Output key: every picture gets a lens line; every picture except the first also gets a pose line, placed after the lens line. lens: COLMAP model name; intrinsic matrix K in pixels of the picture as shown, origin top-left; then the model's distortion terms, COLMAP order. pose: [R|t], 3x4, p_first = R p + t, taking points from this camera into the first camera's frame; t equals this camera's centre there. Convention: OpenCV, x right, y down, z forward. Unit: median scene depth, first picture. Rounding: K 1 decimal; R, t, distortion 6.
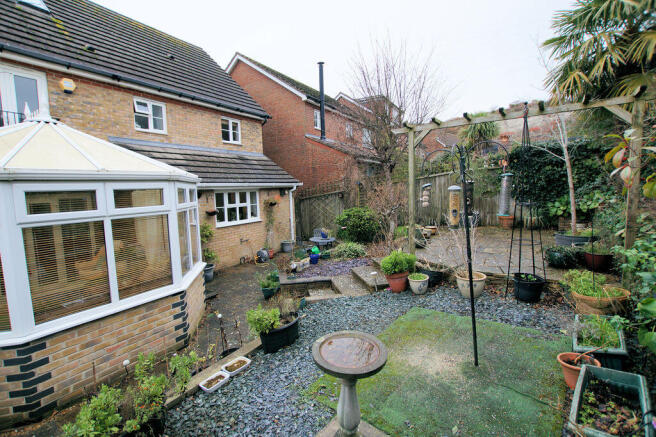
lens RADIAL K [[290.5, 0, 328.0], [0, 290.5, 218.5], [0, 0, 1]] dist [-0.030625, -0.000204]
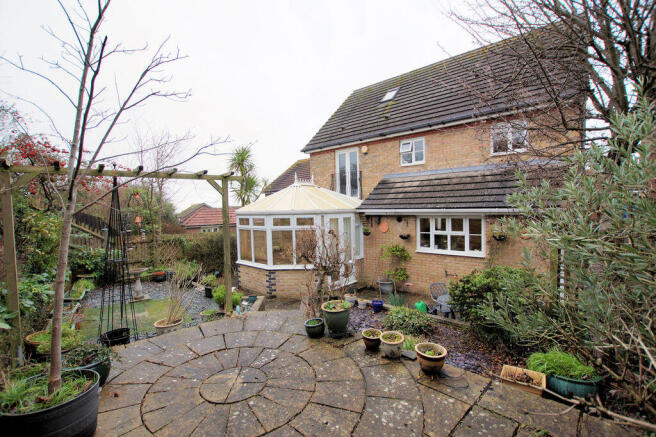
lens RADIAL K [[290.5, 0, 328.0], [0, 290.5, 218.5], [0, 0, 1]] dist [-0.030625, -0.000204]
pose [[-0.174531, 0.098222, -0.979741, 0.677375], [-0.065046, 0.991689, 0.111007, -0.178372], [0.982501, 0.083102, -0.166691, 0.835537]]
